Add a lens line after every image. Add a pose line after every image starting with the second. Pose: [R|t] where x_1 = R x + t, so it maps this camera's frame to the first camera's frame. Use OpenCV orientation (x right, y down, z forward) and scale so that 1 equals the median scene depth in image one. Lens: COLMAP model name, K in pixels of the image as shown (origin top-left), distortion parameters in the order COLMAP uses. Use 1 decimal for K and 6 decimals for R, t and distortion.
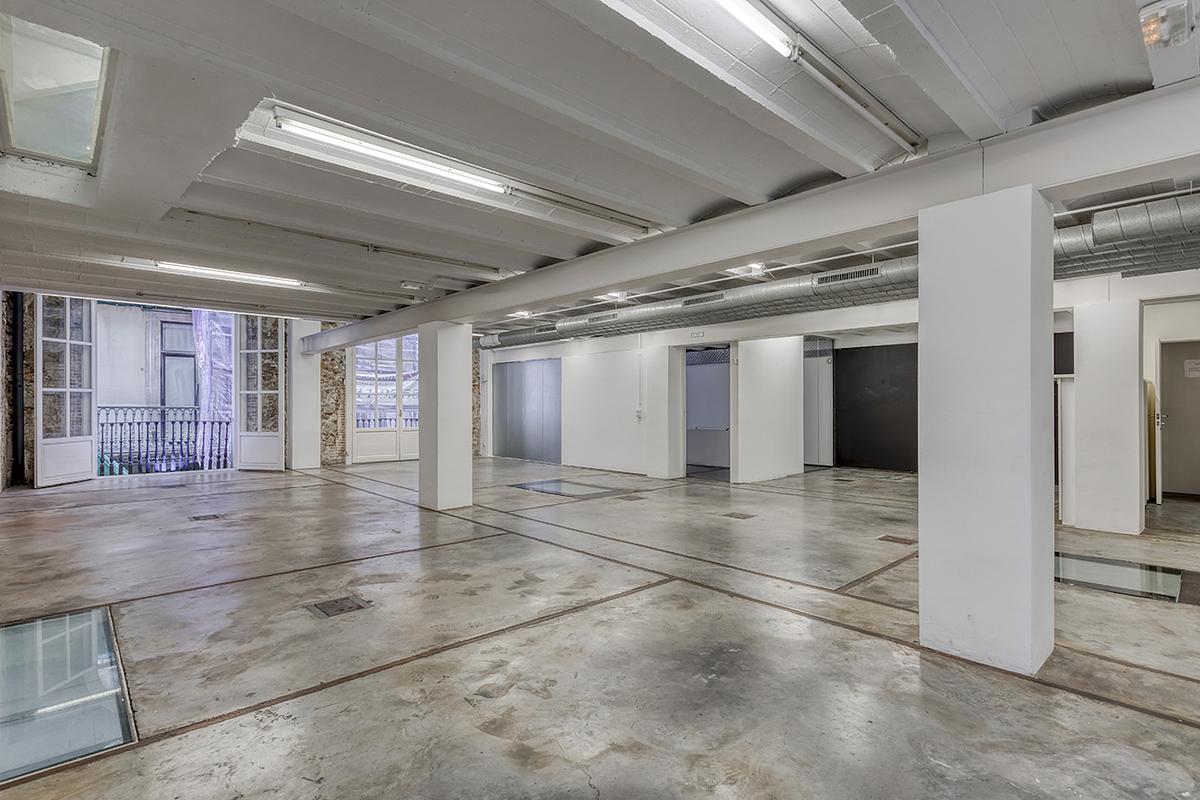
lens RADIAL K [[578.1, 0, 602.1], [0, 578.1, 404.0], [0, 0, 1]] dist [0.004769, 0.000536]
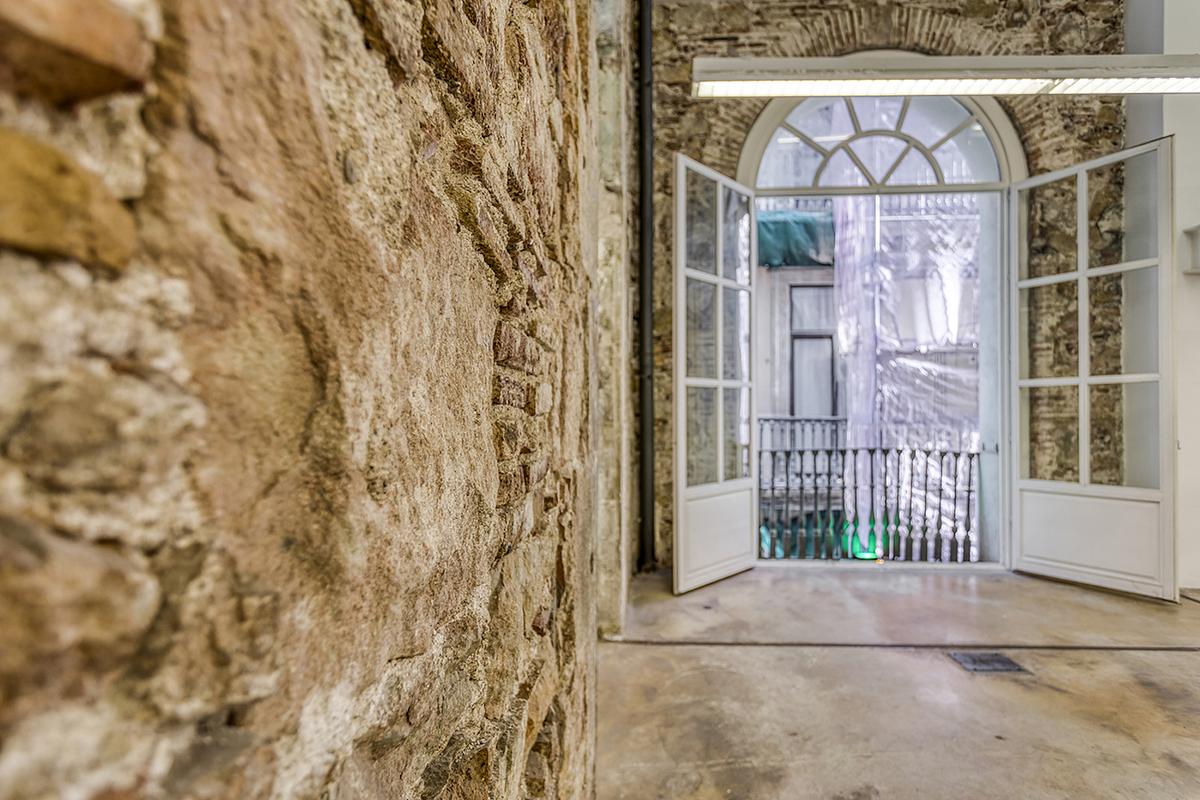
lens RADIAL K [[578.1, 0, 602.1], [0, 578.1, 404.0], [0, 0, 1]] dist [0.004769, 0.000536]
pose [[0.682161, -0.015446, -0.731039, -0.655215], [-0.000468, 0.999767, -0.021560, 0.003684], [0.731202, 0.015050, 0.681995, 0.619929]]
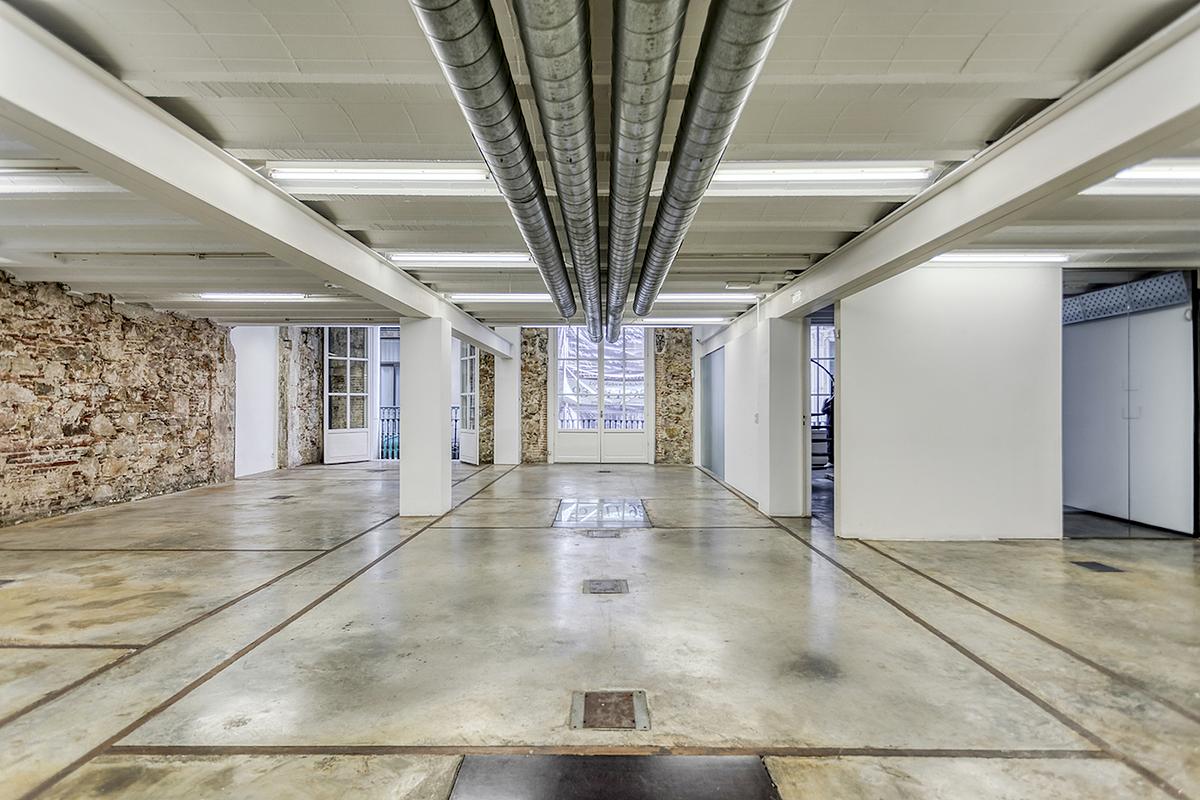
lens RADIAL K [[598.8, 0, 600.0], [0, 598.8, 400.0], [0, 0, 1]] dist [0.004743, 0.001221]
pose [[0.730718, -0.004969, -0.682661, 0.491720], [-0.000546, 0.999969, -0.007863, 0.000379], [0.682679, 0.006119, 0.730693, 0.392748]]
